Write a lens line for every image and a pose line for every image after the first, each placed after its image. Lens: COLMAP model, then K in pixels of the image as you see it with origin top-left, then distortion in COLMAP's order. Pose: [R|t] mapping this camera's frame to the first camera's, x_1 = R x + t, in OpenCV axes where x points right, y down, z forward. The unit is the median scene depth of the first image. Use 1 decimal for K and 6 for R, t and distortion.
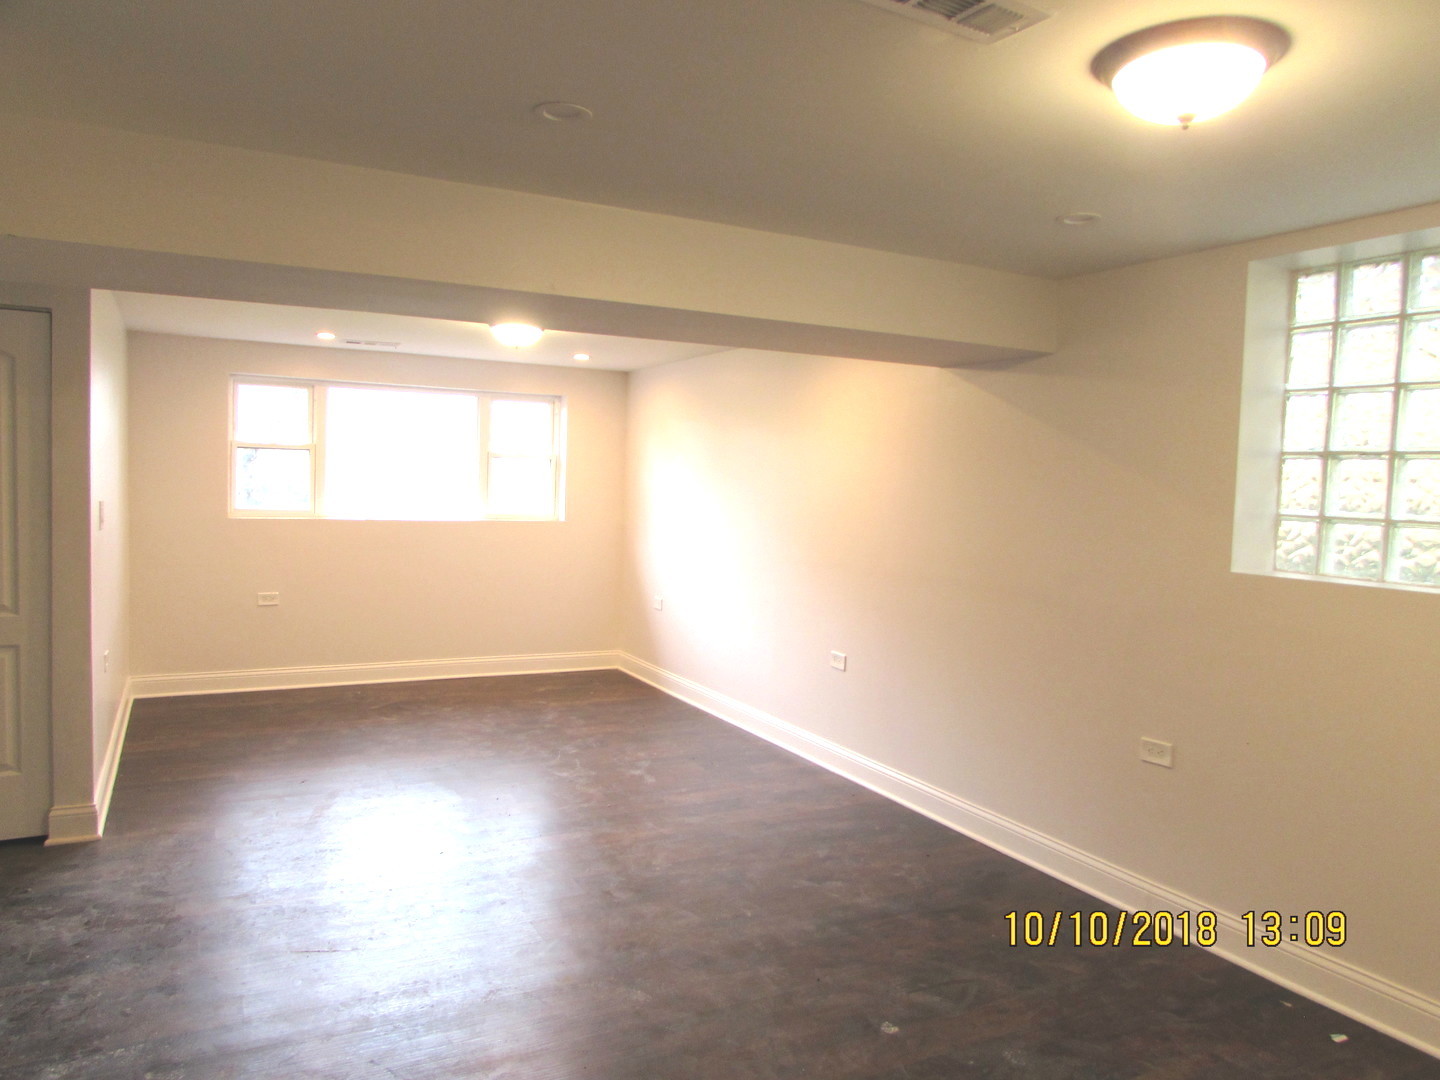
lens RADIAL K [[1016.4, 0, 720.0], [0, 1016.4, 540.0], [0, 0, 1]] dist [0.003554, 0.000545]
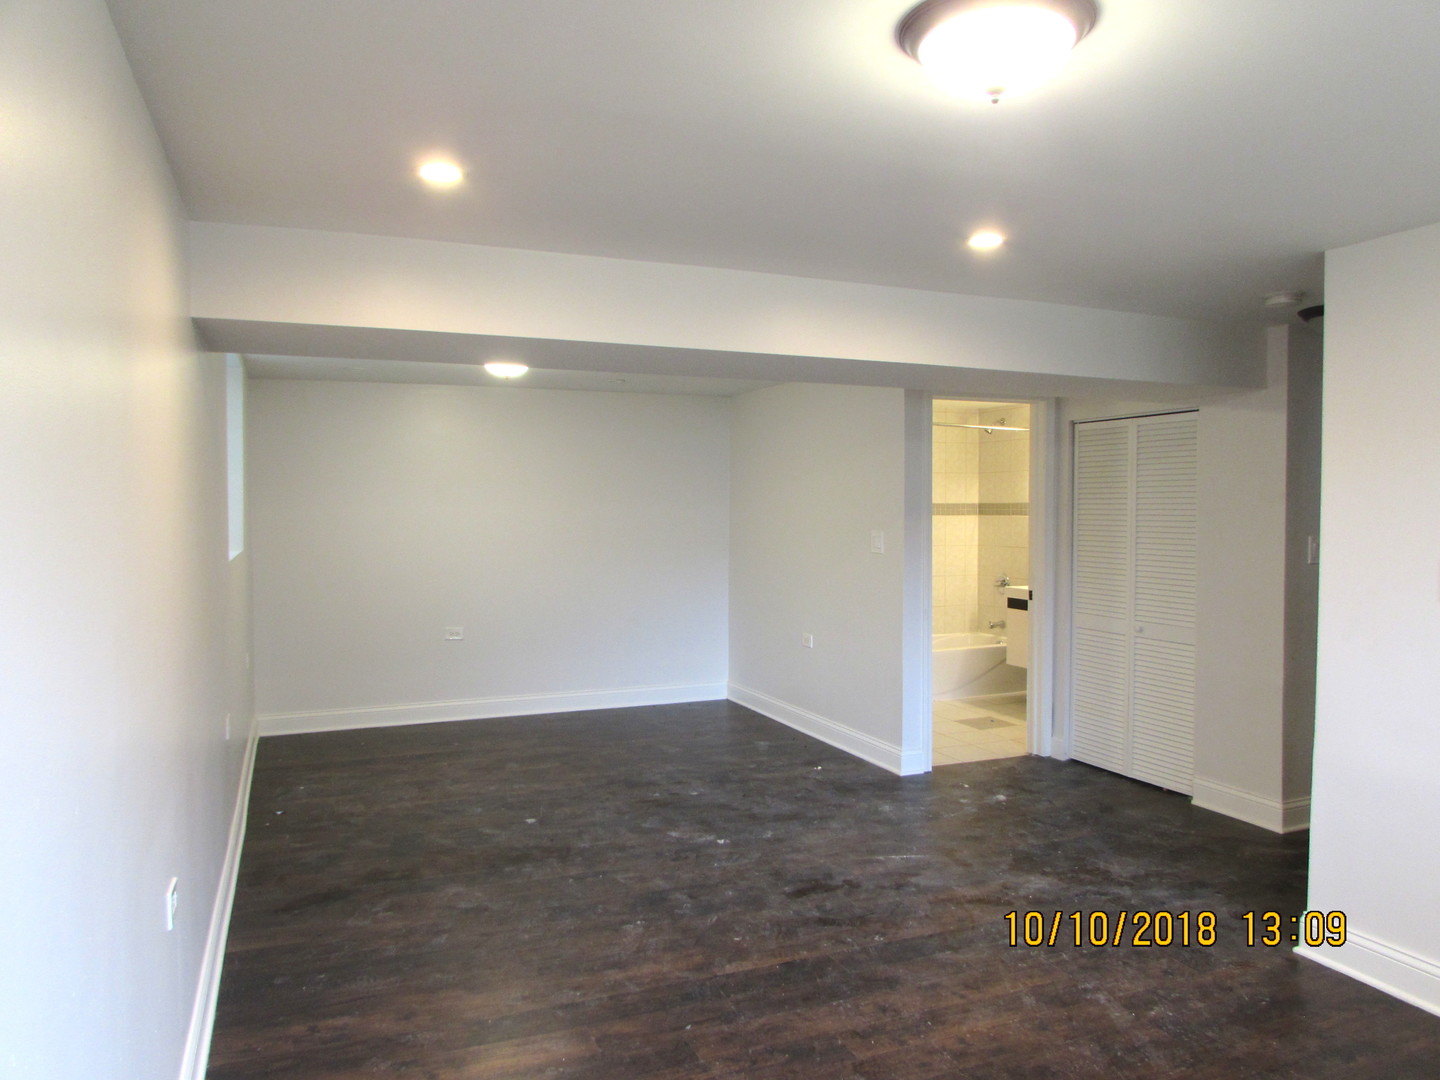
lens RADIAL K [[998.5, 0, 720.0], [0, 998.5, 540.0], [0, 0, 1]] dist [-0.005912, -0.001399]
pose [[-0.995541, -0.030730, 0.089189, -0.240006], [-0.022323, 0.995344, 0.093767, -0.129772], [-0.091655, 0.091358, -0.991591, 2.177750]]
